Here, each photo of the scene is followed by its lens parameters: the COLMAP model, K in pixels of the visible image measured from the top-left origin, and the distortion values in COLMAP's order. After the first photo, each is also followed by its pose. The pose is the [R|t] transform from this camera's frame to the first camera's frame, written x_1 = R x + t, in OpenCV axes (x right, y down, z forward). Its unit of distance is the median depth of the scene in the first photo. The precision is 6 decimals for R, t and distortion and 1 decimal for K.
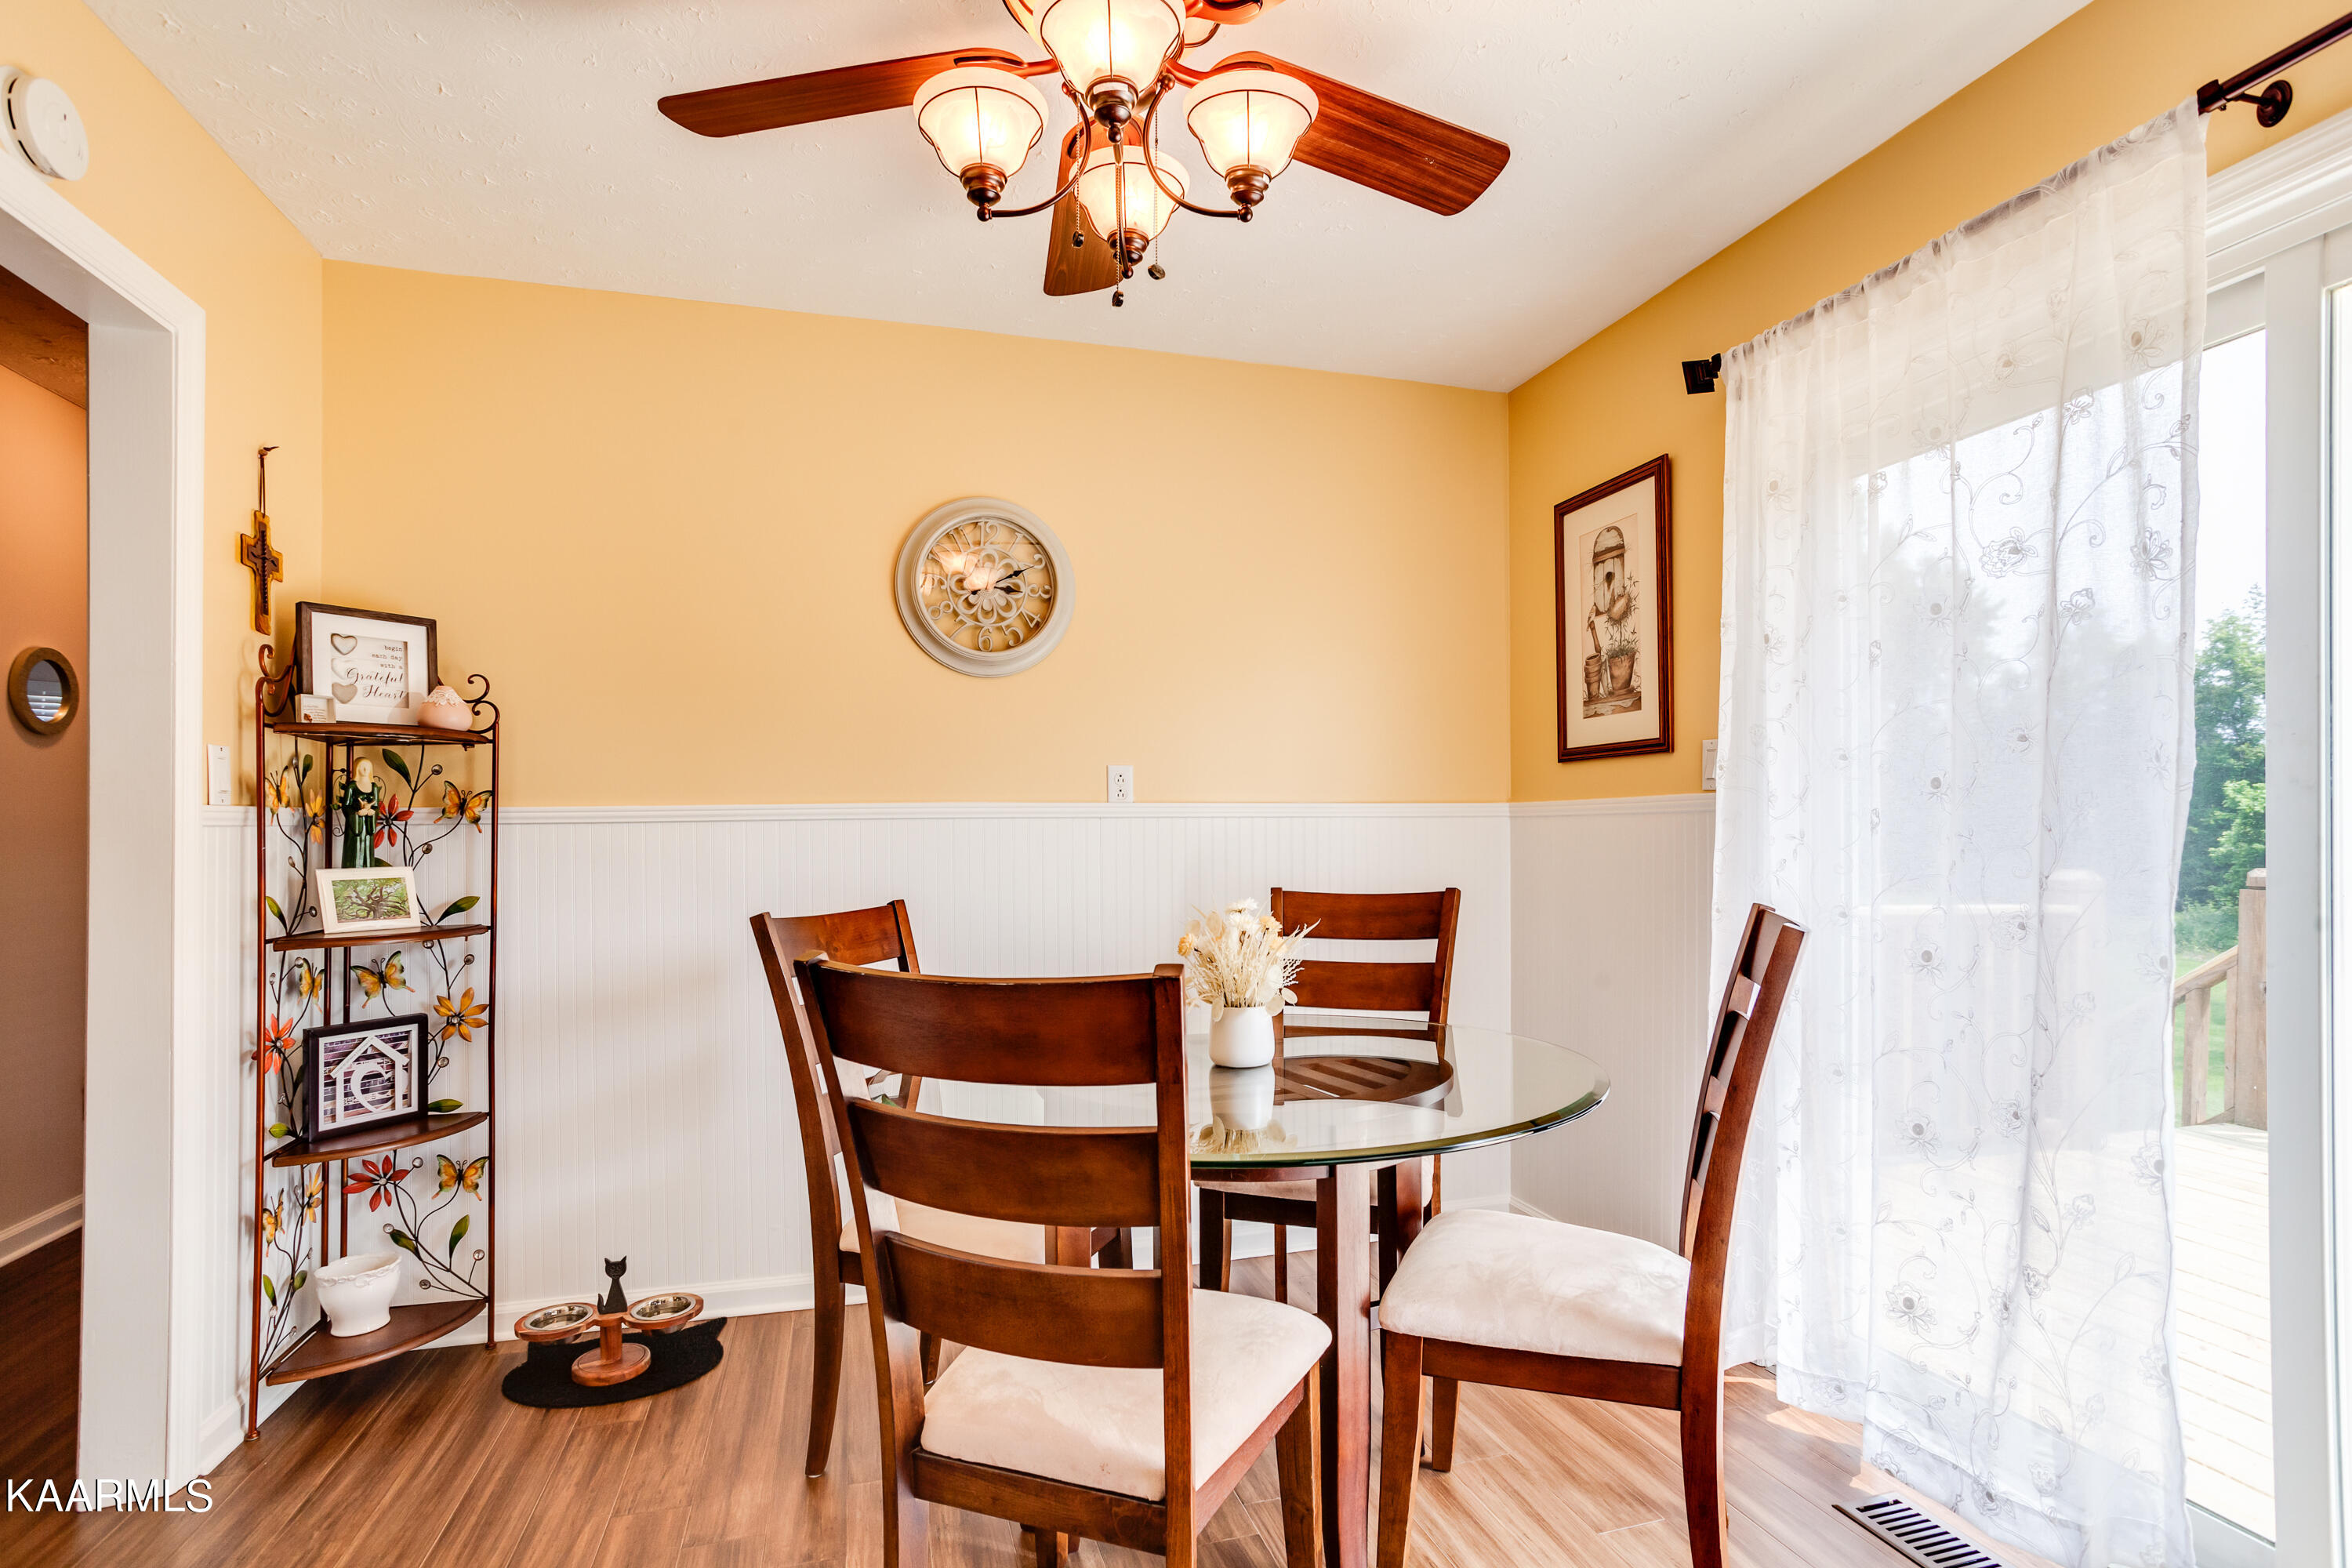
lens RADIAL K [[1151.9, 0, 1249.5], [0, 1151.9, 815.8], [0, 0, 1]] dist [-0.043836, 0.023043]
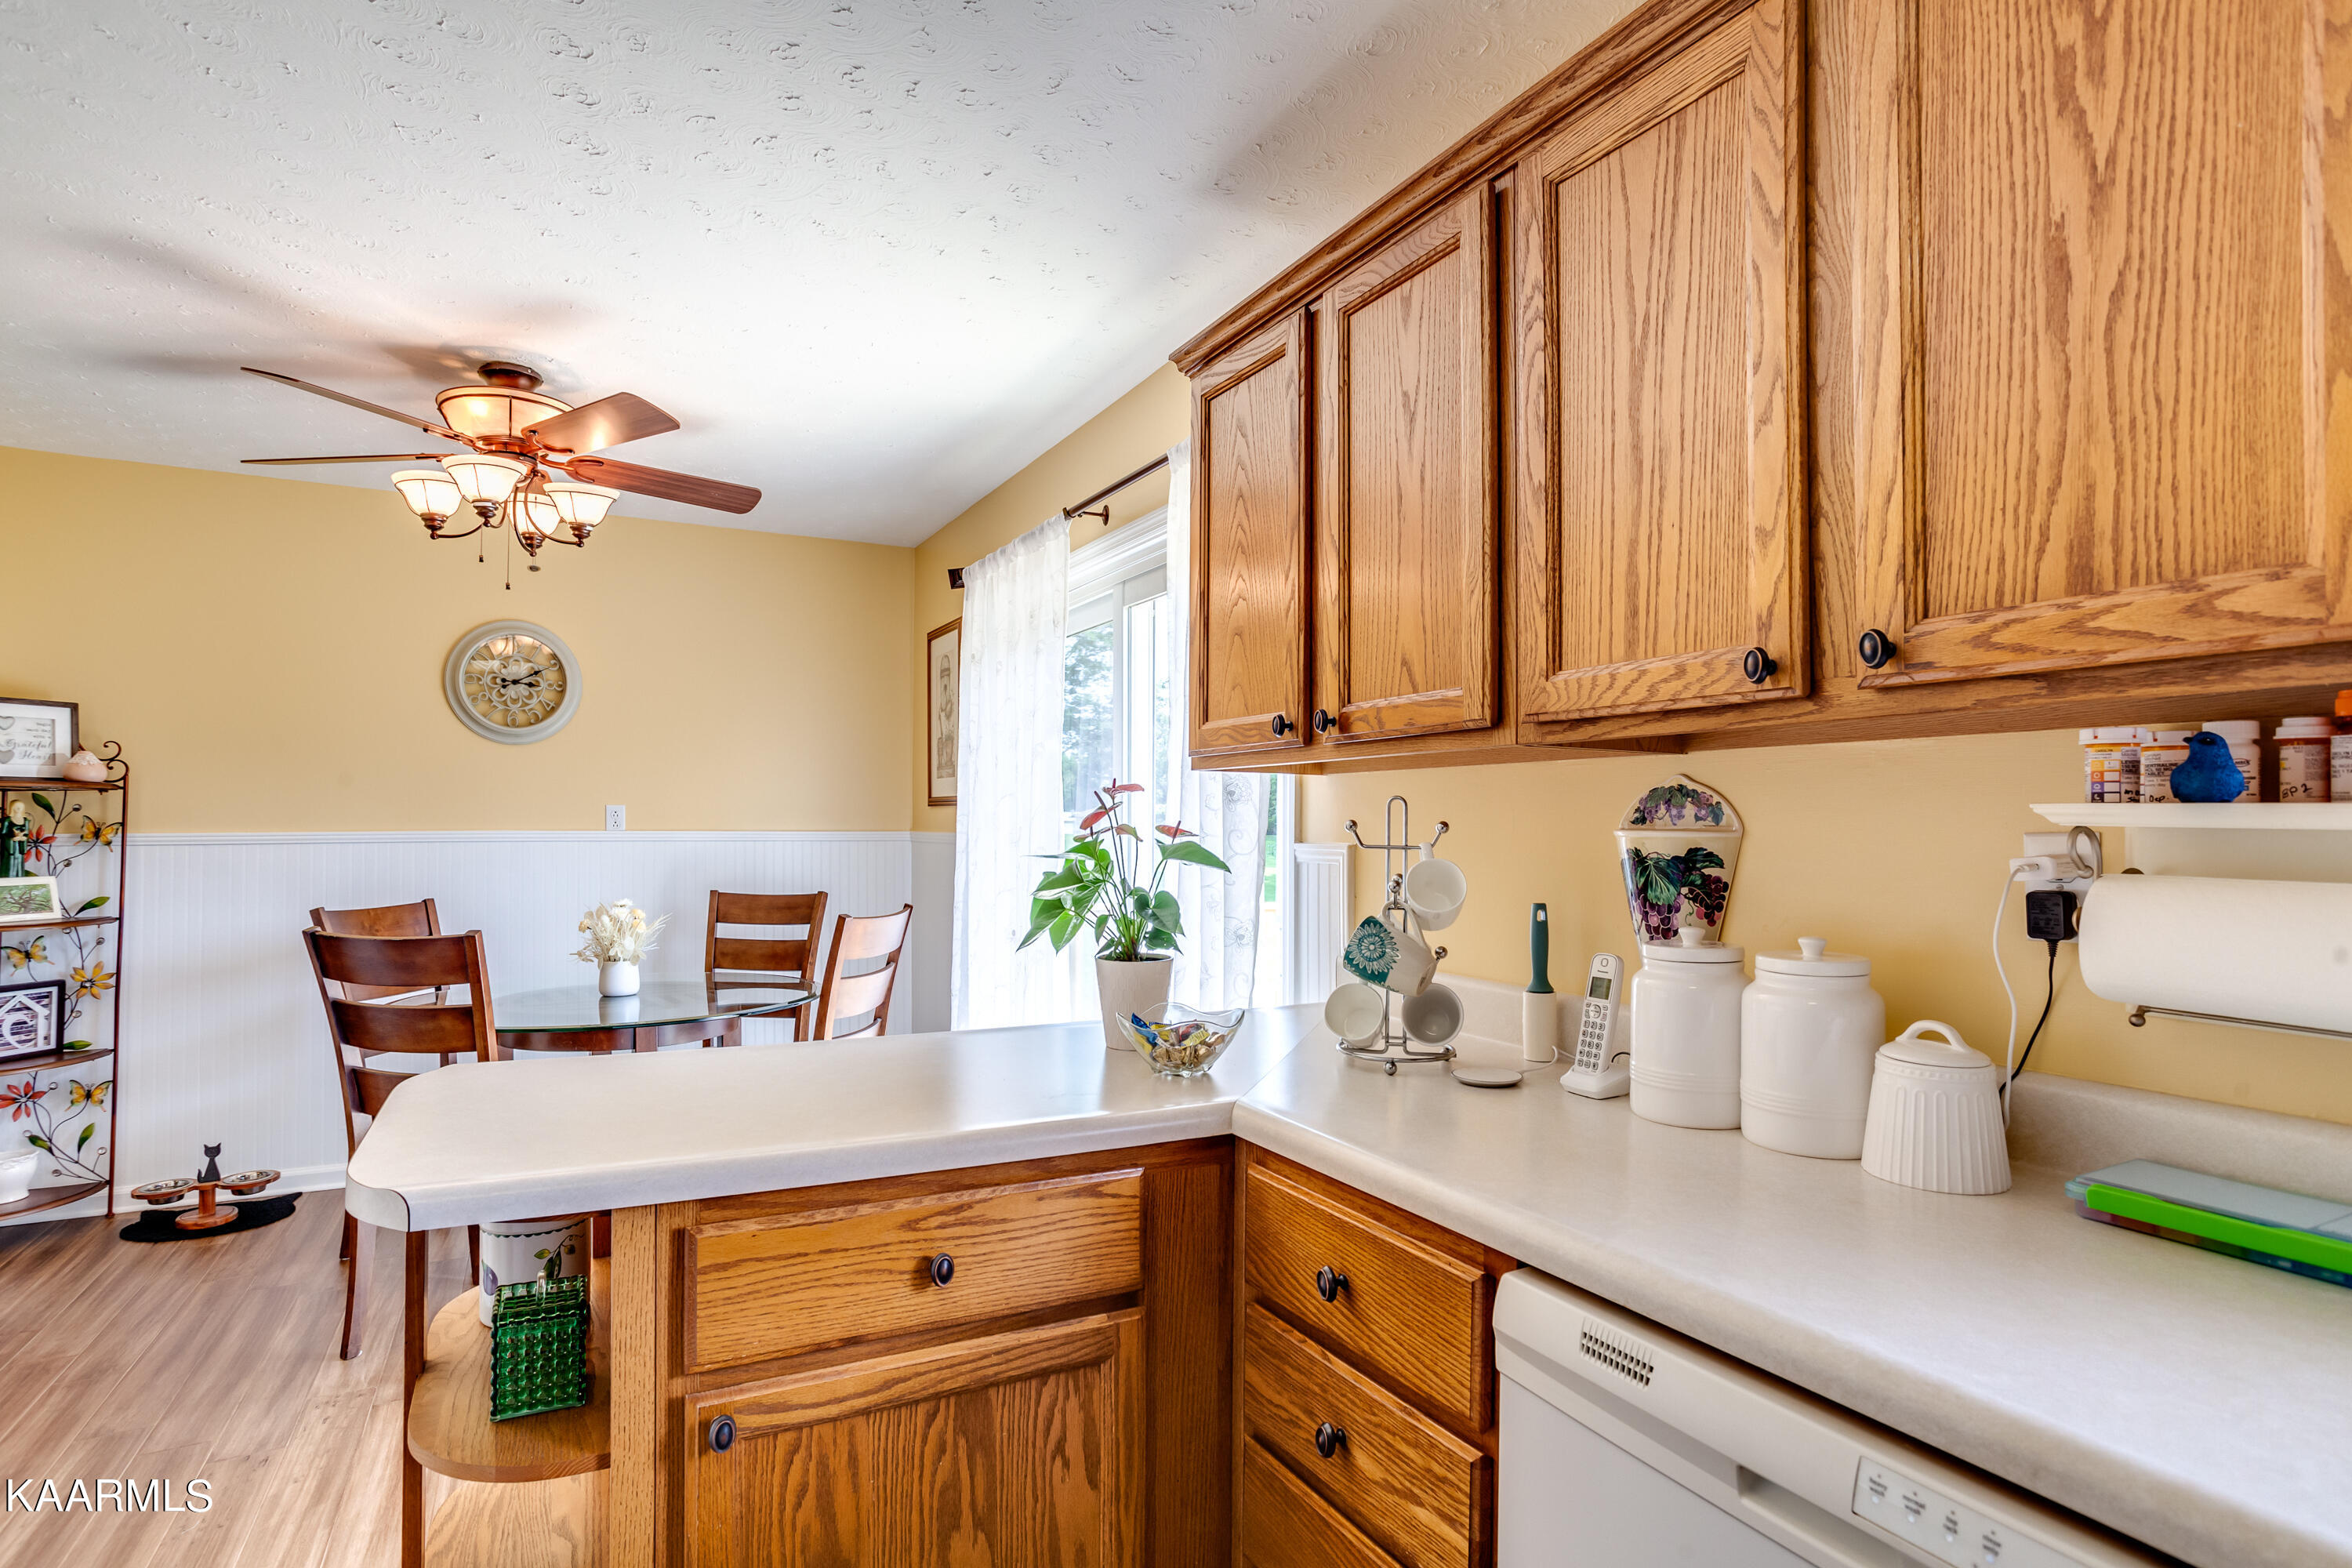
lens RADIAL K [[1151.9, 0, 1183.5], [0, 1151.9, 799.3], [0, 0, 1]] dist [-0.043836, 0.023043]
pose [[0.983942, 0.014055, 0.177934, 0.399752], [-0.012654, 0.999879, -0.009005, -0.056446], [-0.178039, 0.006608, 0.984001, -0.644294]]
